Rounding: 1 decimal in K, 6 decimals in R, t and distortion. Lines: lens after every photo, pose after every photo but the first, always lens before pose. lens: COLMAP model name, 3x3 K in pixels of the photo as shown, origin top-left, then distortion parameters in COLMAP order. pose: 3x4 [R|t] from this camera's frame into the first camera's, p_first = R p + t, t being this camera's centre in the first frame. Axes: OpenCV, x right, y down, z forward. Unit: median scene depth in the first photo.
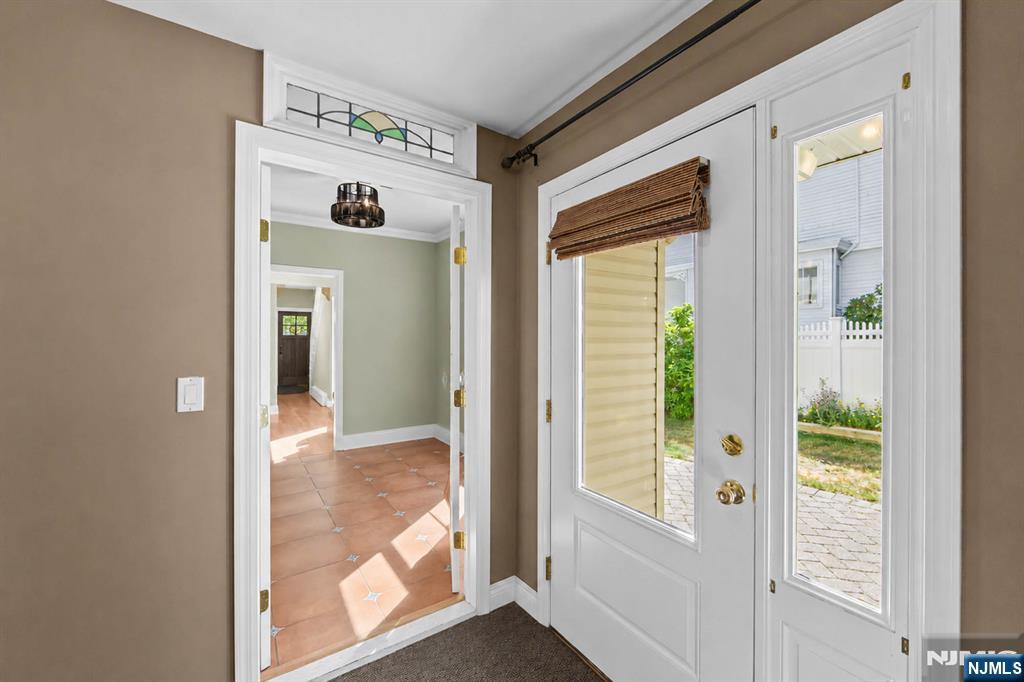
lens RADIAL K [[405.5, 0, 514.8], [0, 405.5, 336.8], [0, 0, 1]] dist [-0.005972, -0.000650]
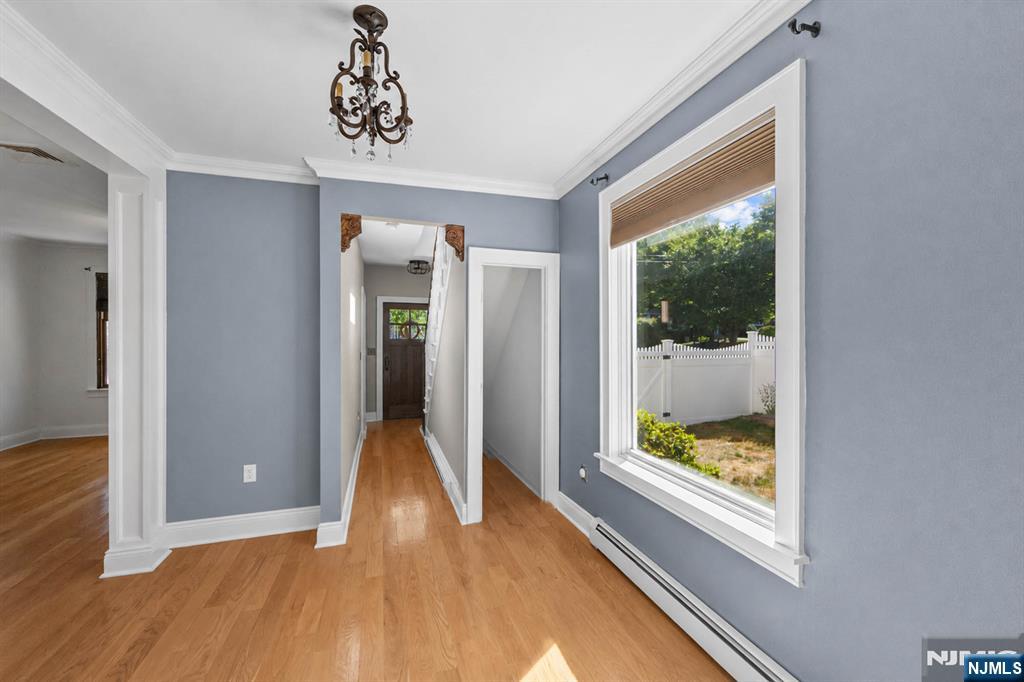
lens RADIAL K [[405.5, 0, 510.6], [0, 405.5, 342.6], [0, 0, 1]] dist [-0.005972, -0.000650]
pose [[0.962940, -0.001646, -0.269710, -0.200232], [0.001721, 0.999999, 0.000044, 0.002731], [0.269709, -0.000506, 0.962942, 0.409885]]
